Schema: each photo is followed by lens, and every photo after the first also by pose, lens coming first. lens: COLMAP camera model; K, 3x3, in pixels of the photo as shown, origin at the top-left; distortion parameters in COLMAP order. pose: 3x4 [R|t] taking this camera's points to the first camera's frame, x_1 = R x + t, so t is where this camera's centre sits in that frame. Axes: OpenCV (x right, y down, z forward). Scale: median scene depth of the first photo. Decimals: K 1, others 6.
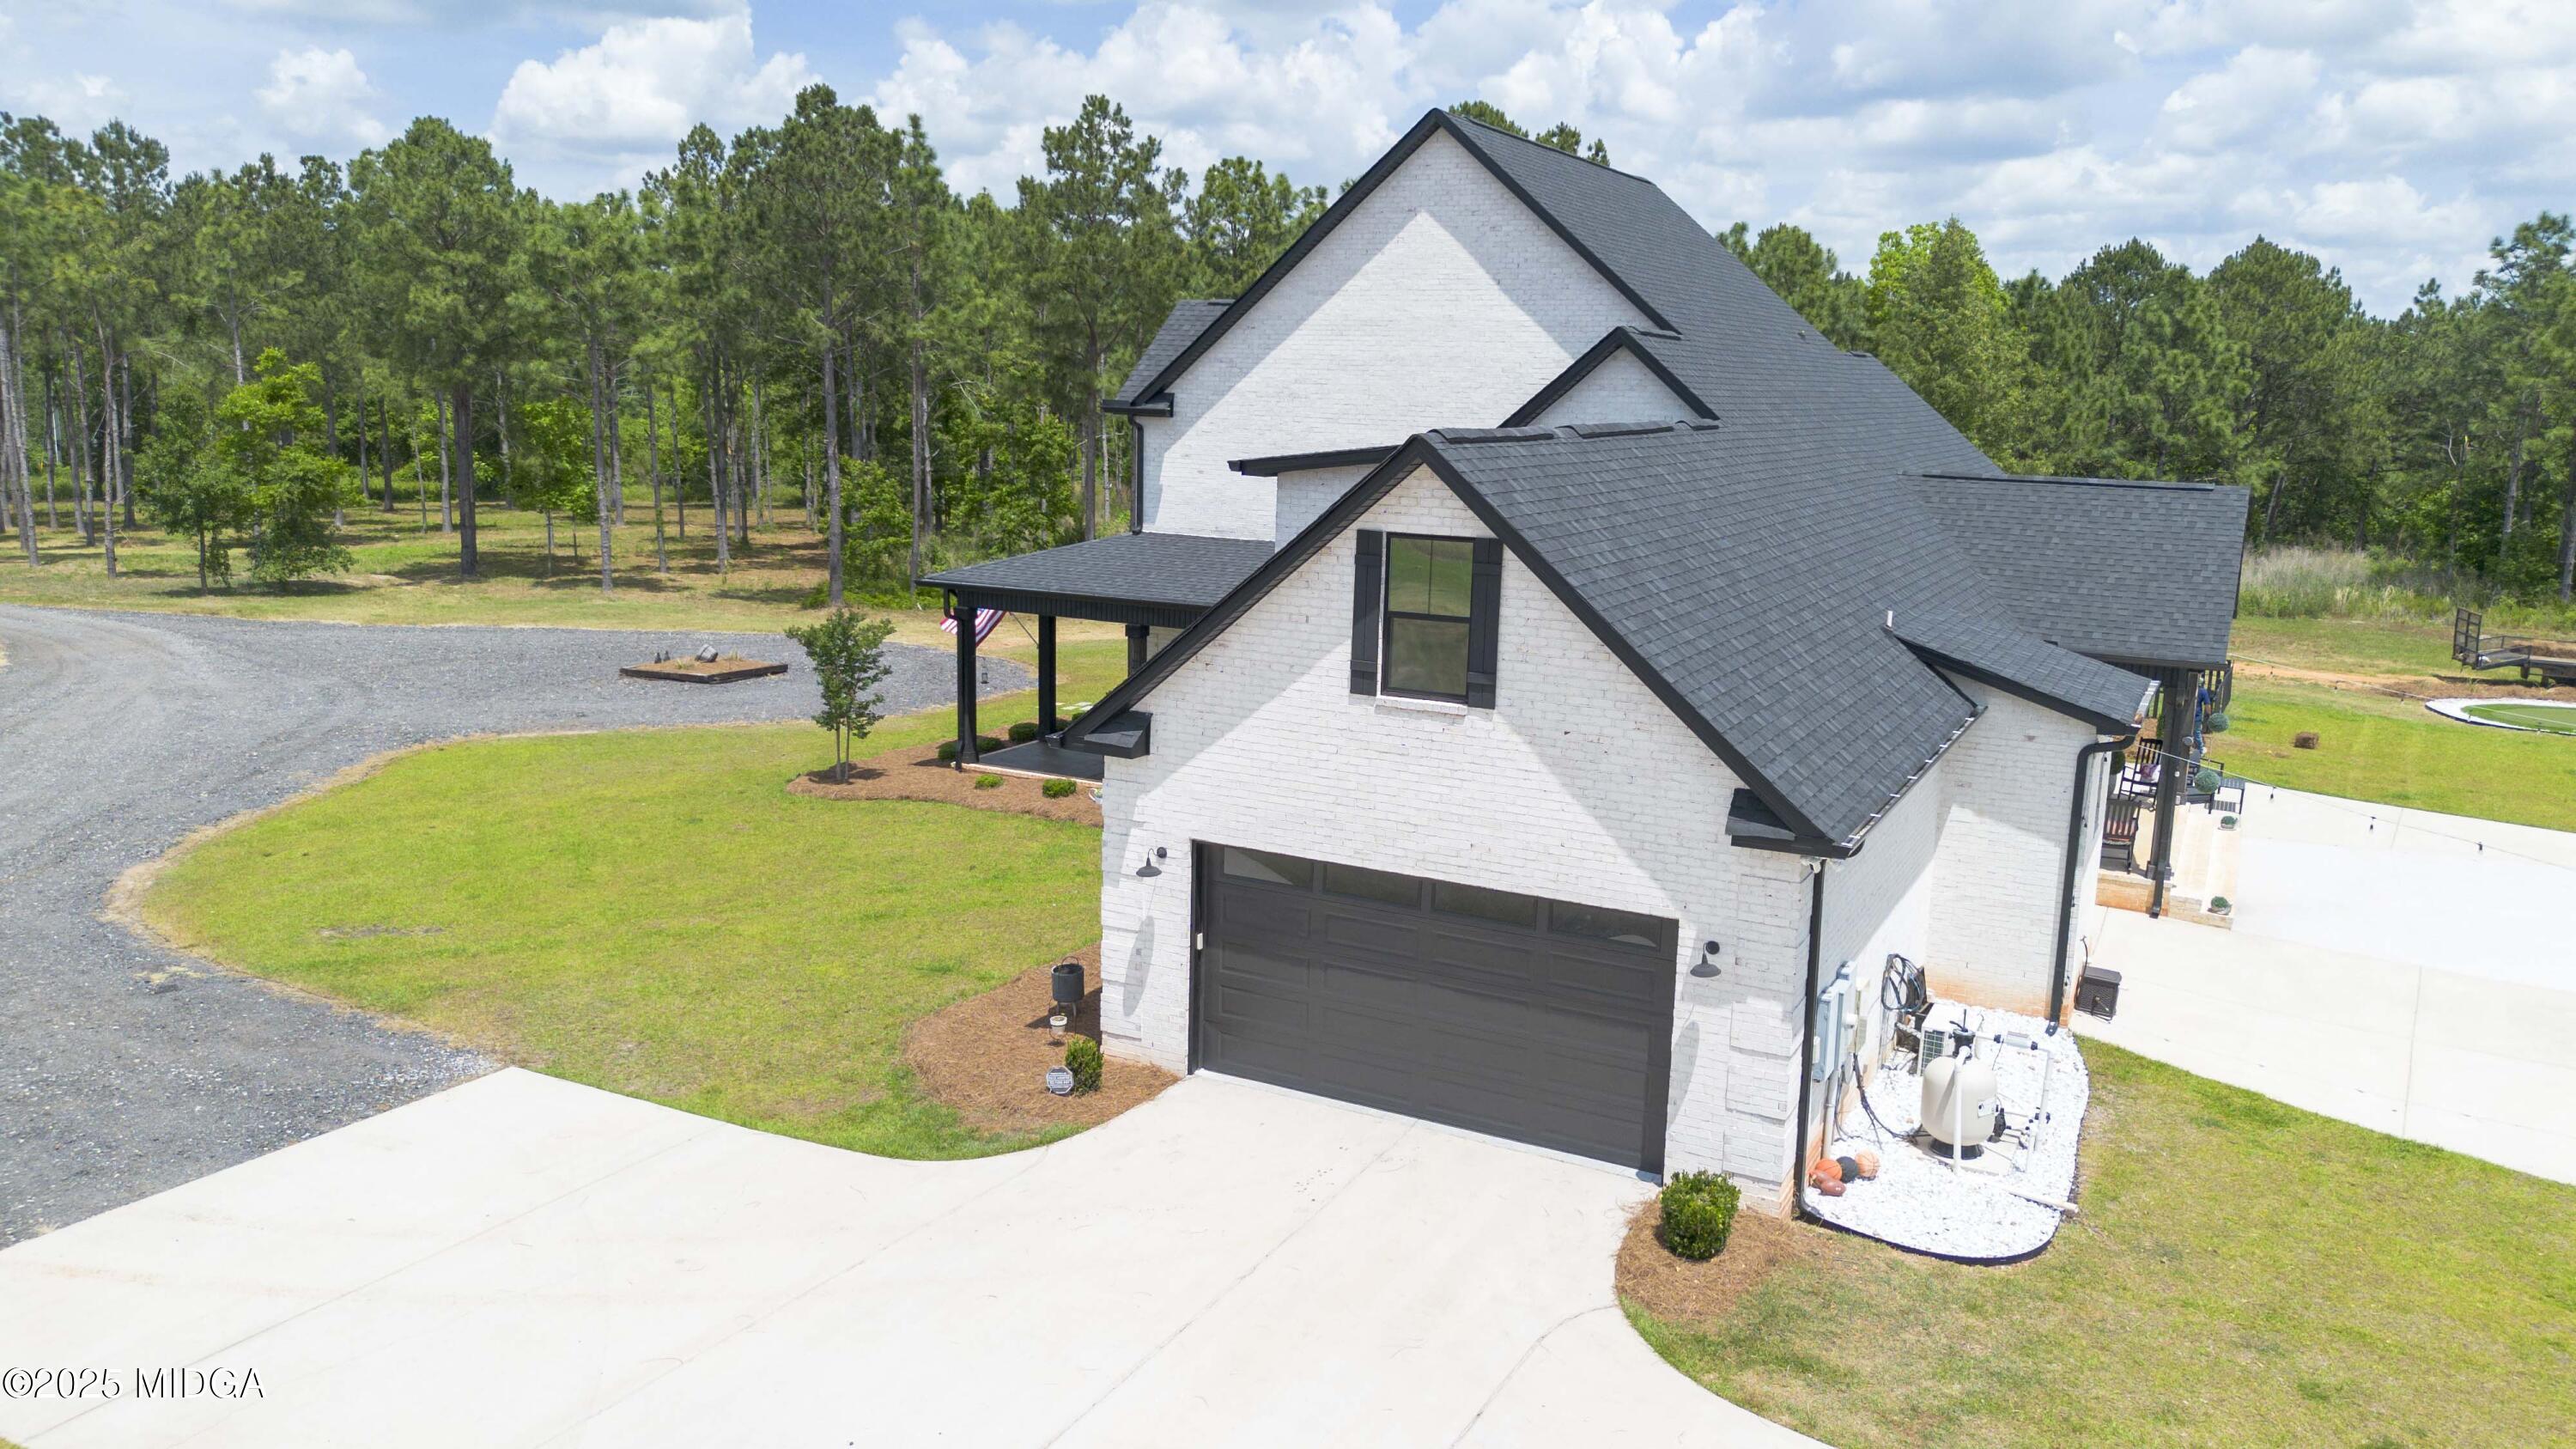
lens RADIAL K [[1872.6, 0, 1288.0], [0, 1872.6, 724.5], [0, 0, 1]] dist [0.000862, -0.000214]
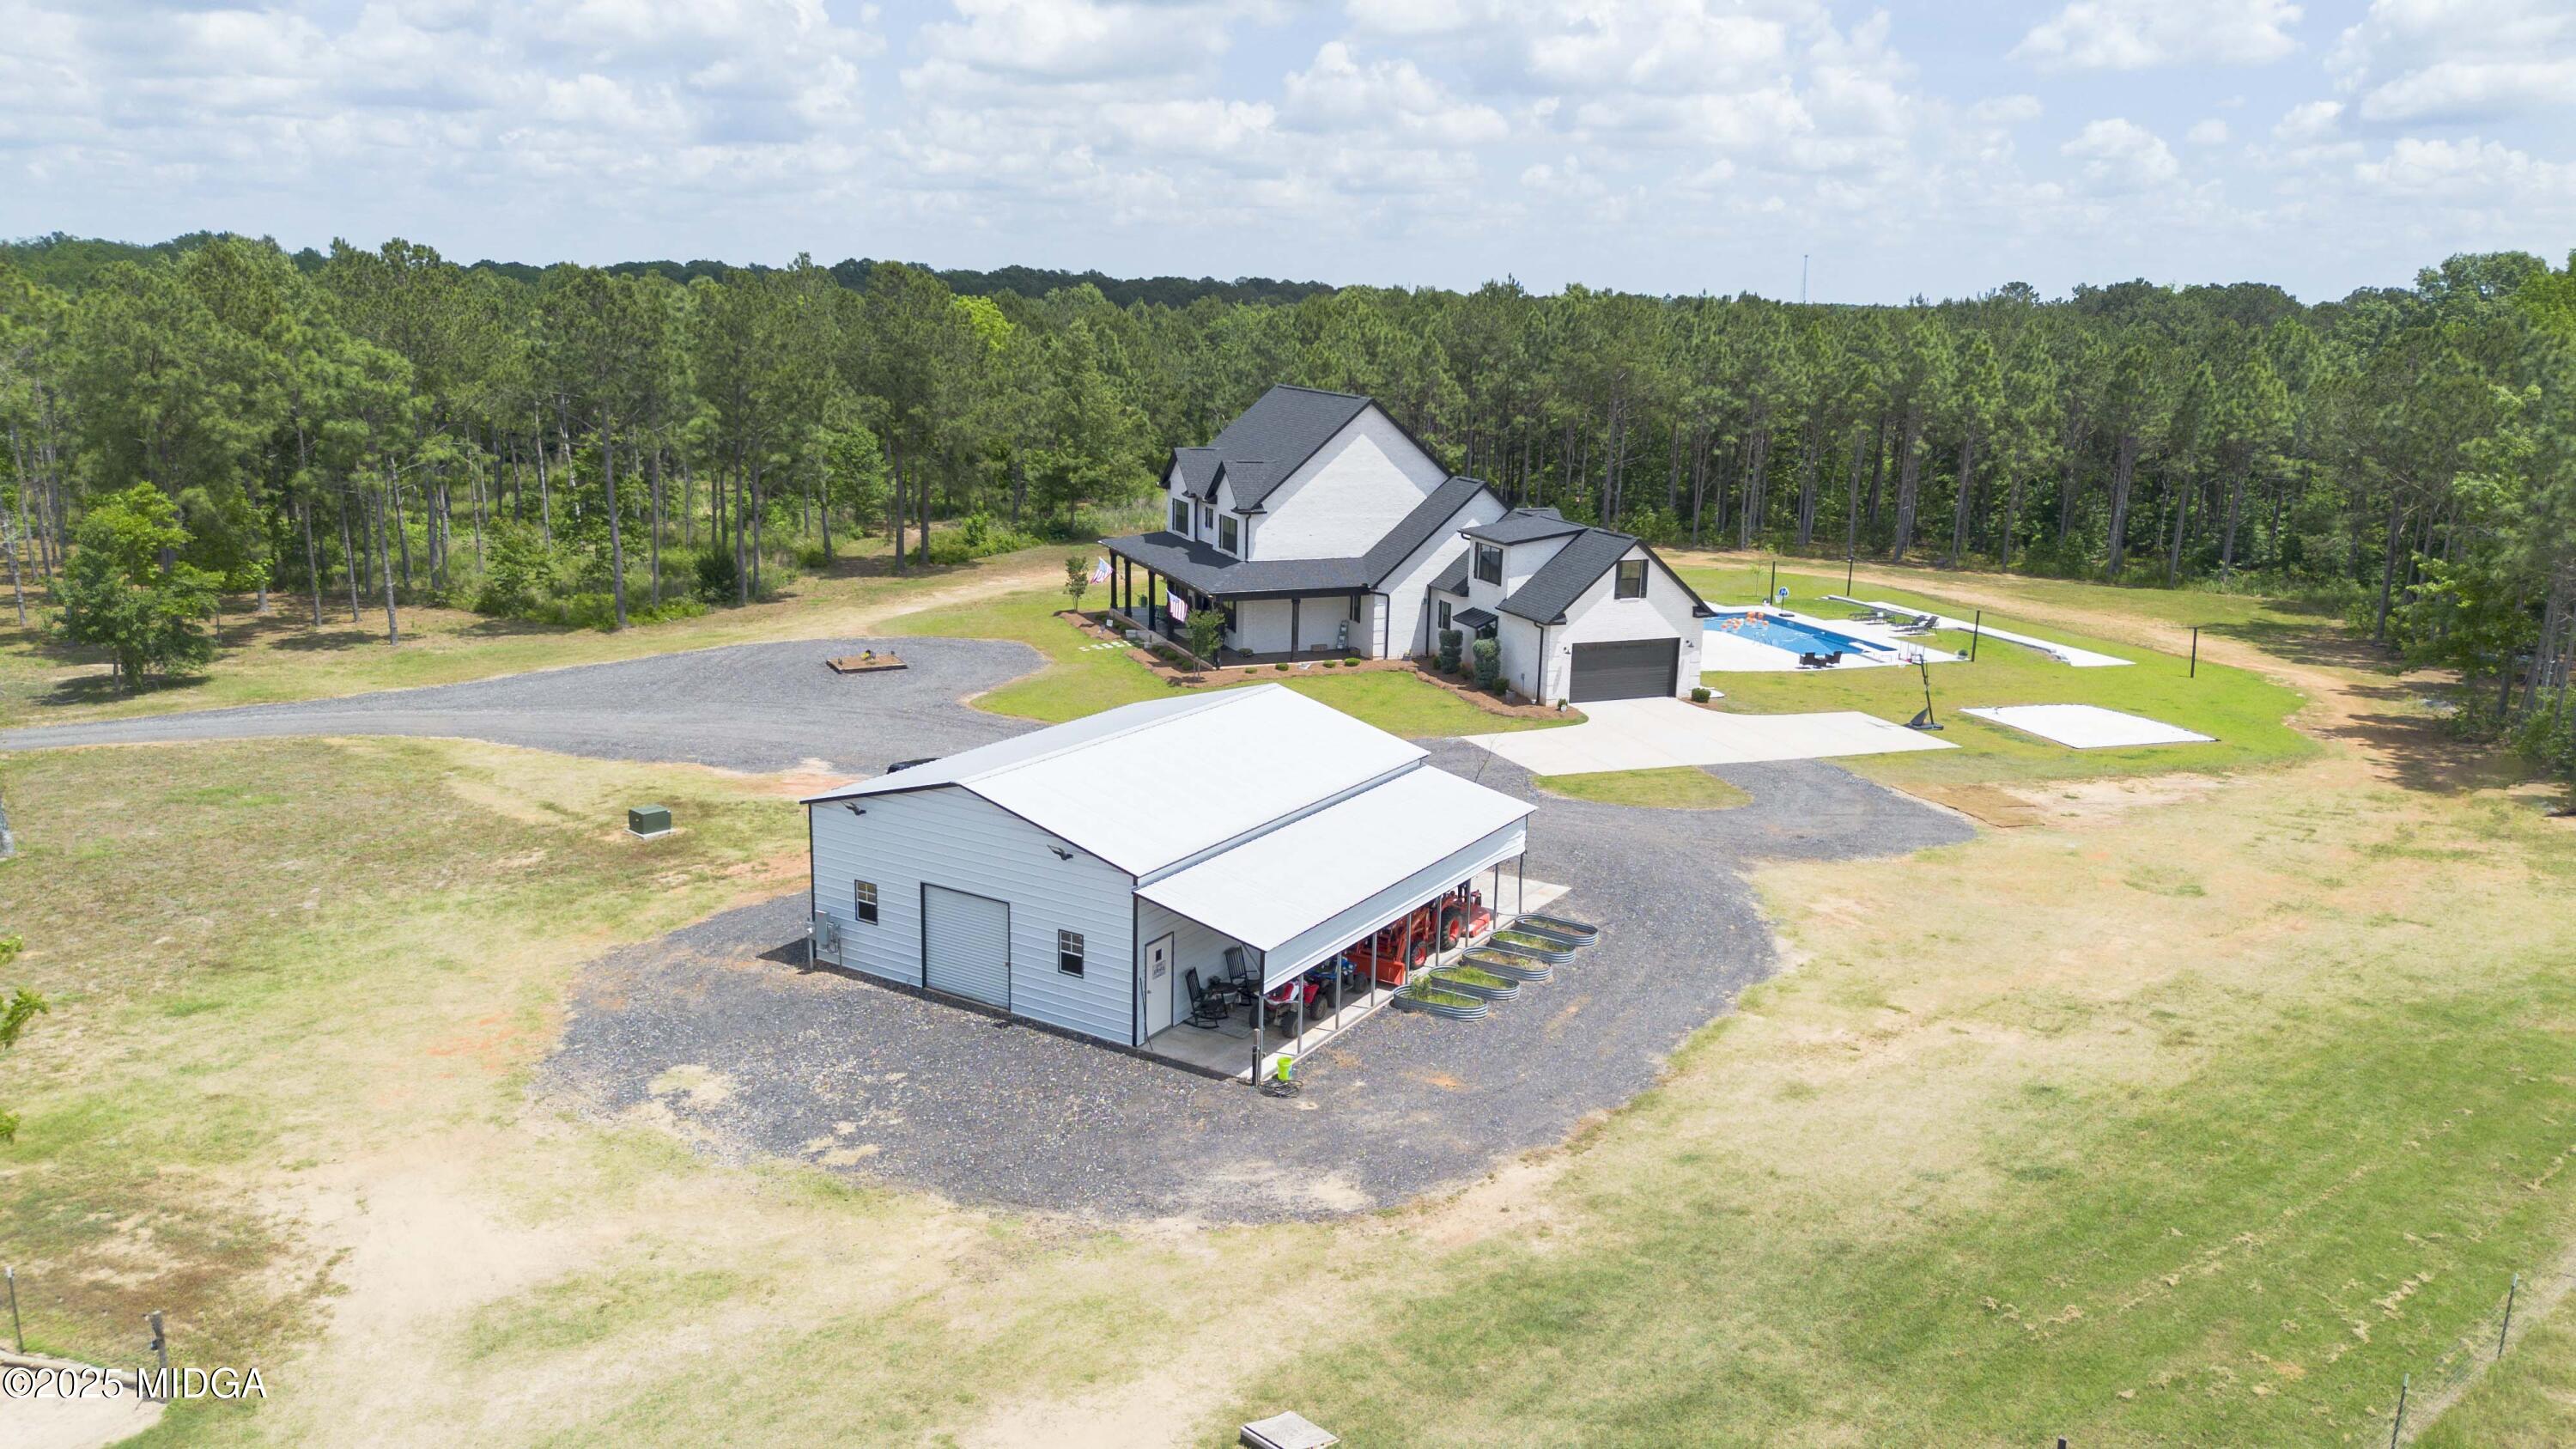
lens RADIAL K [[1827.9, 0, 1288.0], [0, 1827.9, 724.5], [0, 0, 1]] dist [0.071013, -0.074008]
pose [[0.651378, -0.183969, 0.736113, -3.359586], [0.134776, 0.982787, 0.126355, -0.341932], [-0.746688, 0.016906, 0.664960, -1.138191]]
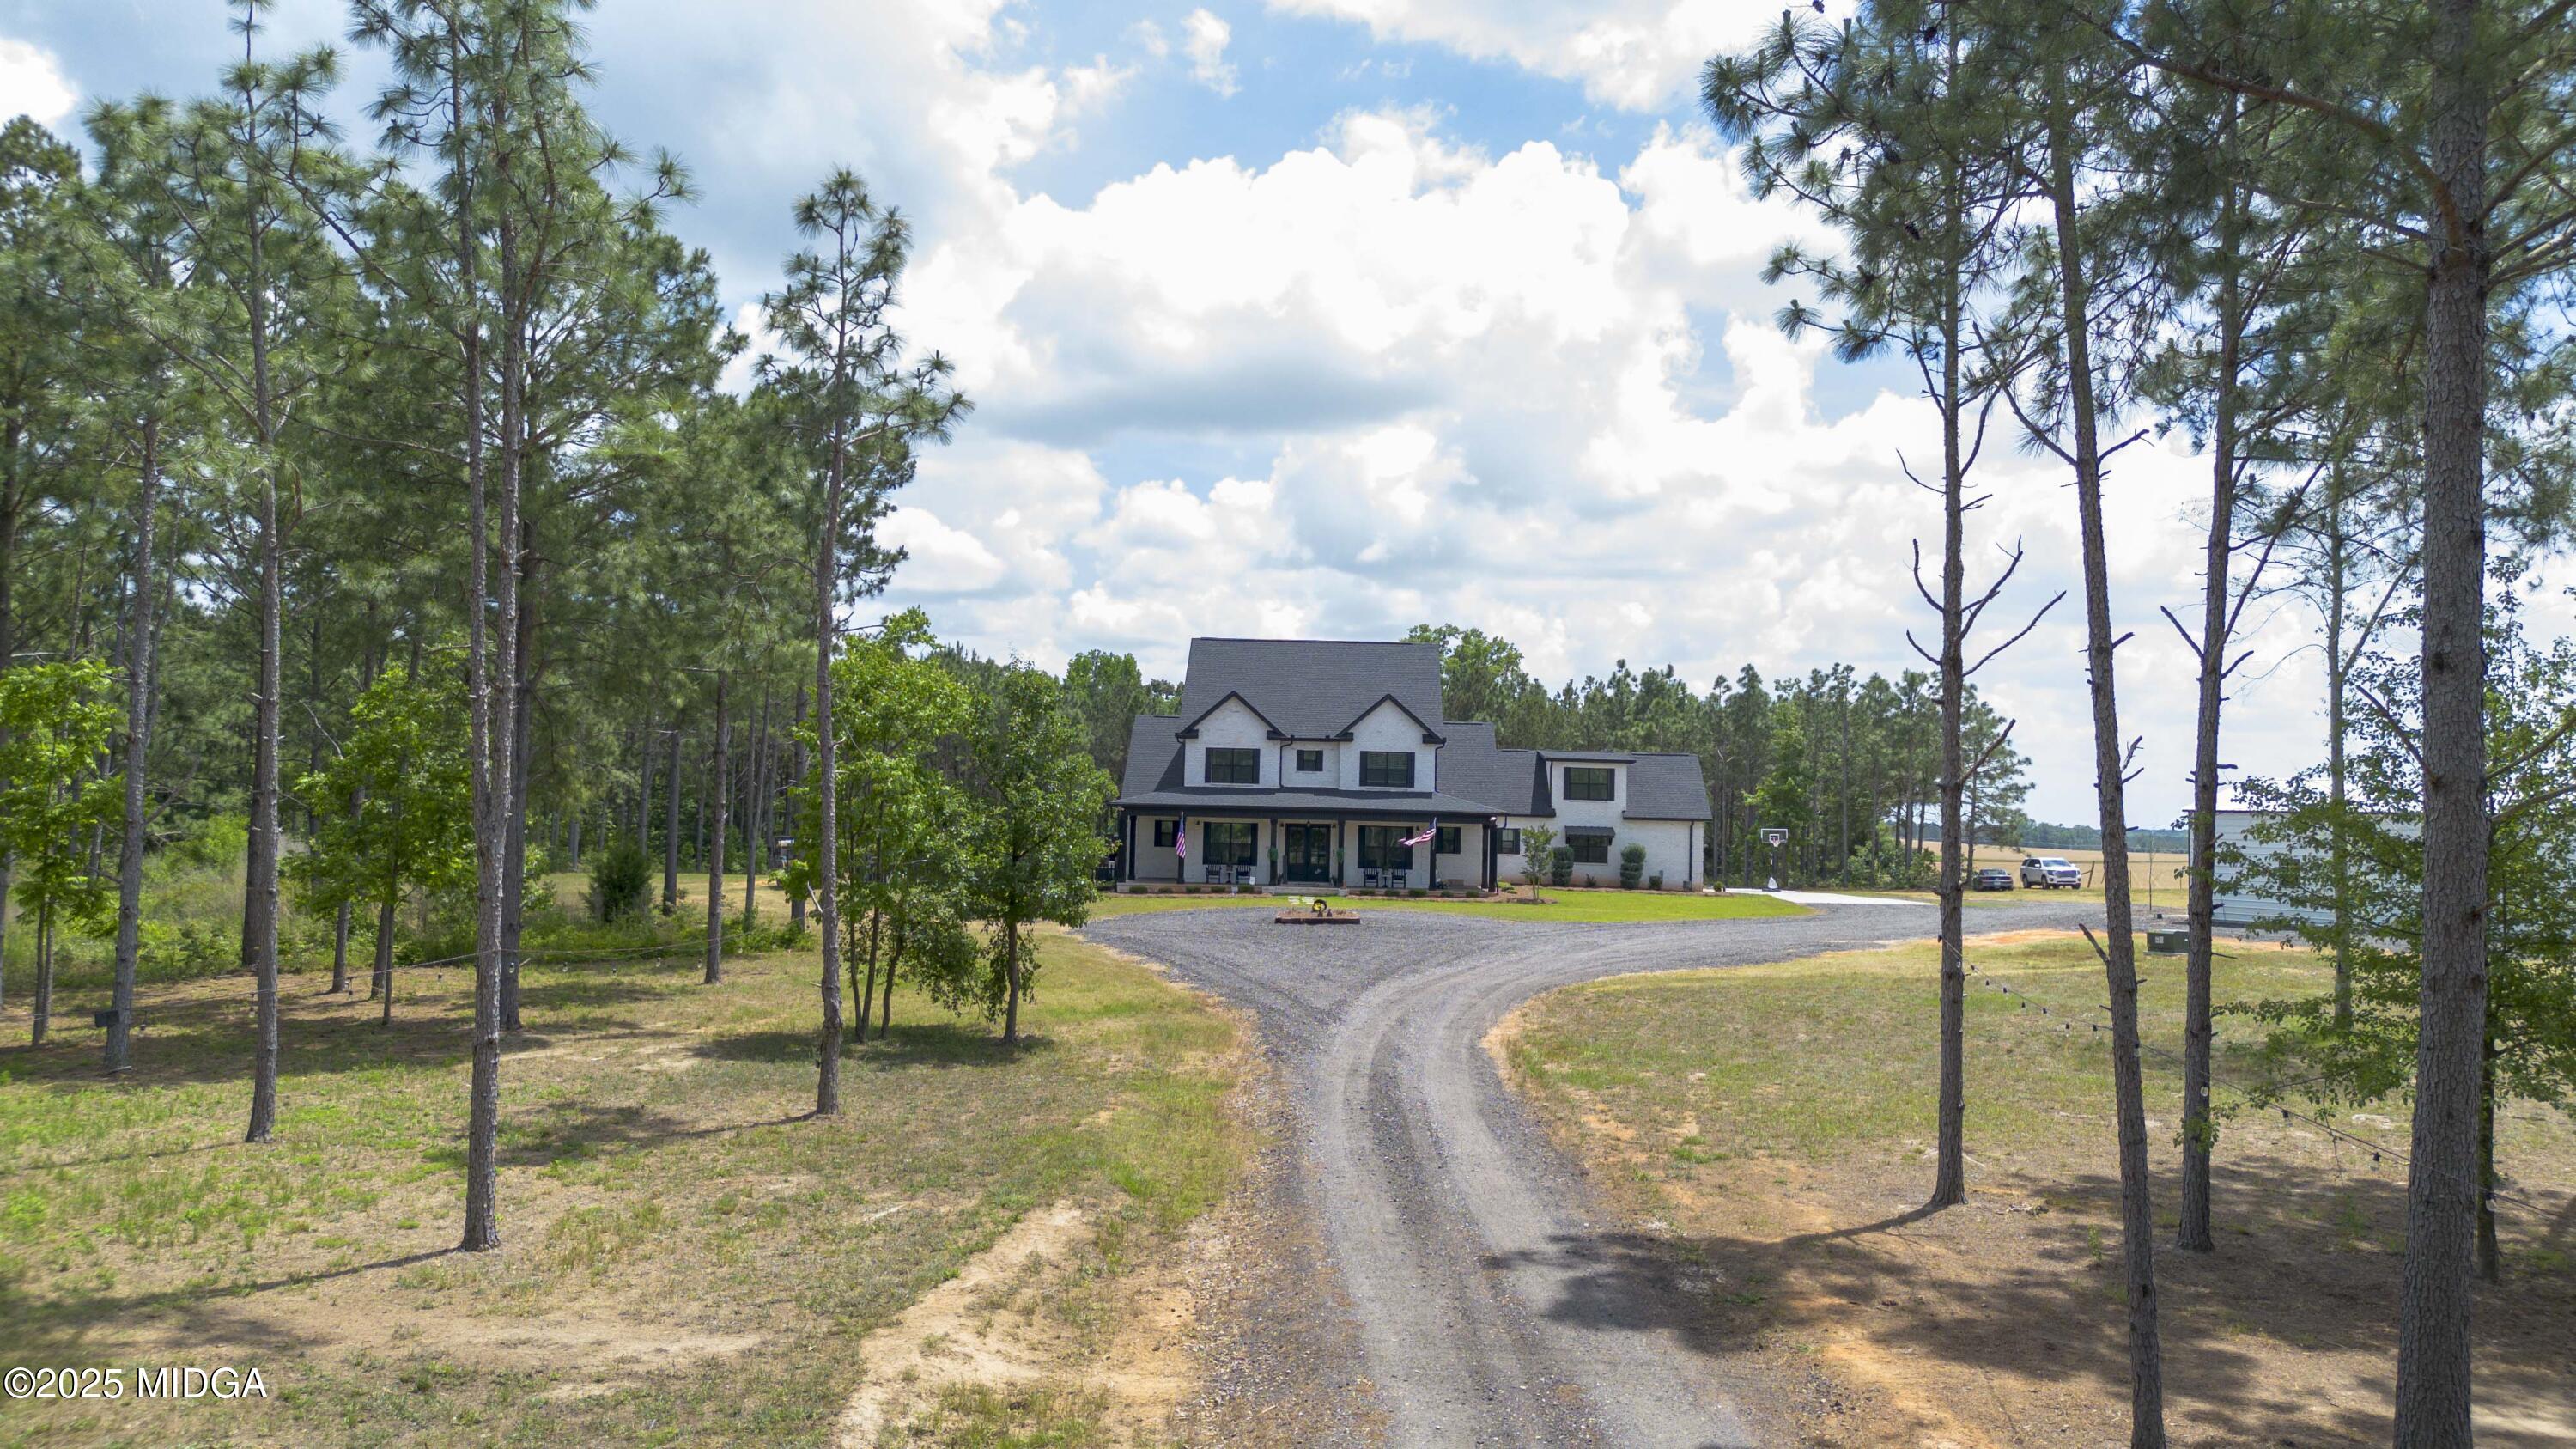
lens RADIAL K [[1805.4, 0, 1205.9], [0, 1805.4, 724.1], [0, 0, 1]] dist [0.003423, 0.000379]
pose [[-0.396639, 0.008307, 0.917937, -3.871292], [0.130283, 0.990346, 0.047333, -0.624213], [-0.908682, 0.138366, -0.393892, 3.985173]]
